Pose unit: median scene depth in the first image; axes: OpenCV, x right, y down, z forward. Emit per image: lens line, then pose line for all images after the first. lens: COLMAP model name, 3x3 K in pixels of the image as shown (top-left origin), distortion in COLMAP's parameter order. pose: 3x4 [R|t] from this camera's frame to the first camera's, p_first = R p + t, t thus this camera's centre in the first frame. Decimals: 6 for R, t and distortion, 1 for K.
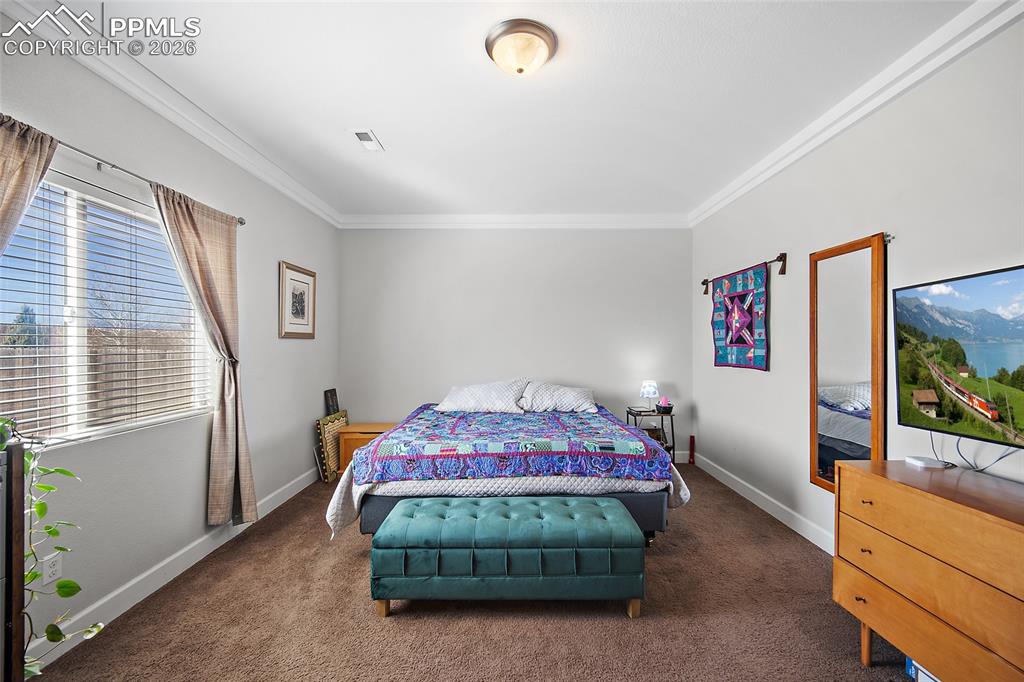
lens RADIAL K [[411.6, 0, 514.8], [0, 411.6, 340.6], [0, 0, 1]] dist [-0.000328, -0.000138]
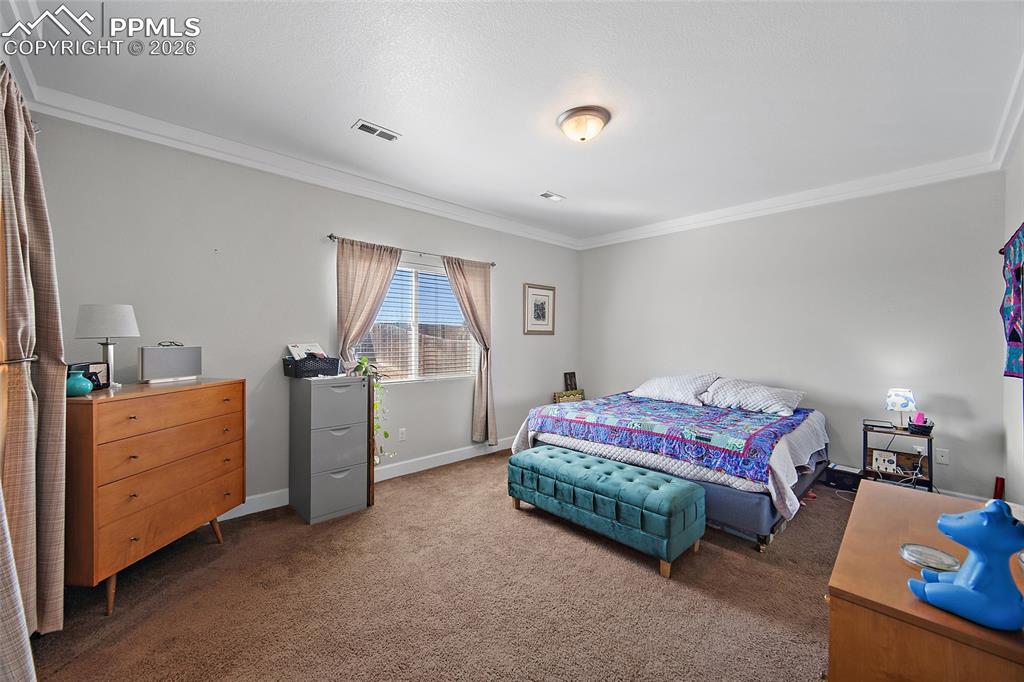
lens RADIAL K [[406.0, 0, 512.1], [0, 406.0, 335.6], [0, 0, 1]] dist [0.000330, -0.000113]
pose [[0.683641, 0.000929, -0.729818, 0.659244], [-0.000248, 0.999999, 0.001041, -0.004280], [0.729818, -0.000531, 0.683641, -0.072252]]
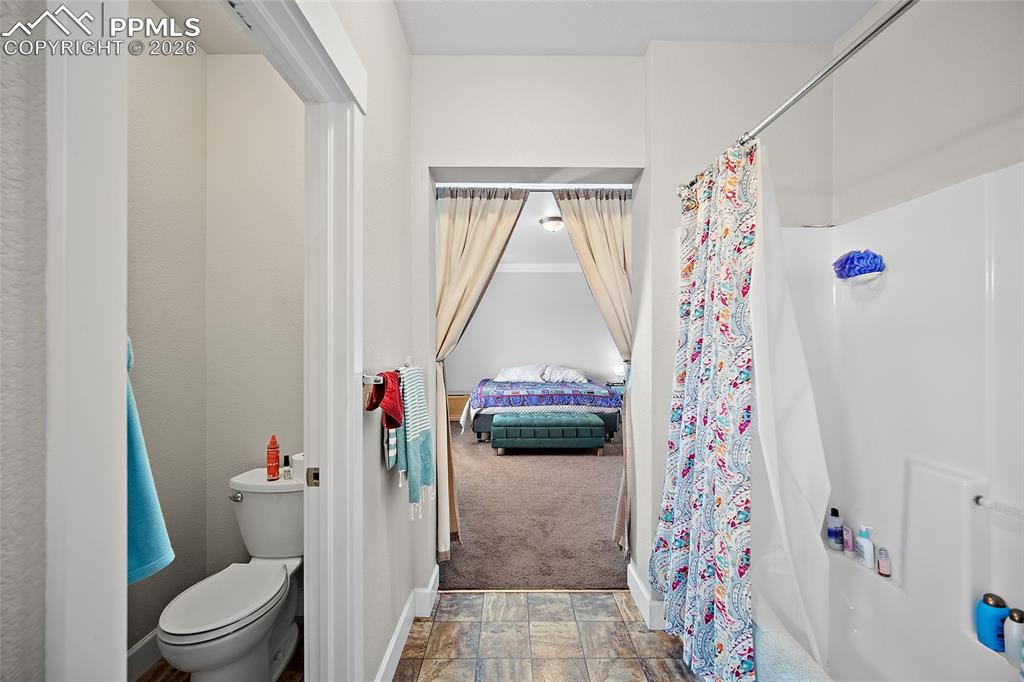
lens RADIAL K [[413.7, 0, 515.1], [0, 413.7, 337.2], [0, 0, 1]] dist [-0.001132, -0.000277]
pose [[0.999965, 0.003257, 0.007645, -0.181365], [-0.003203, 0.999970, -0.007116, -0.006212], [-0.007668, 0.007091, 0.999945, -1.134395]]
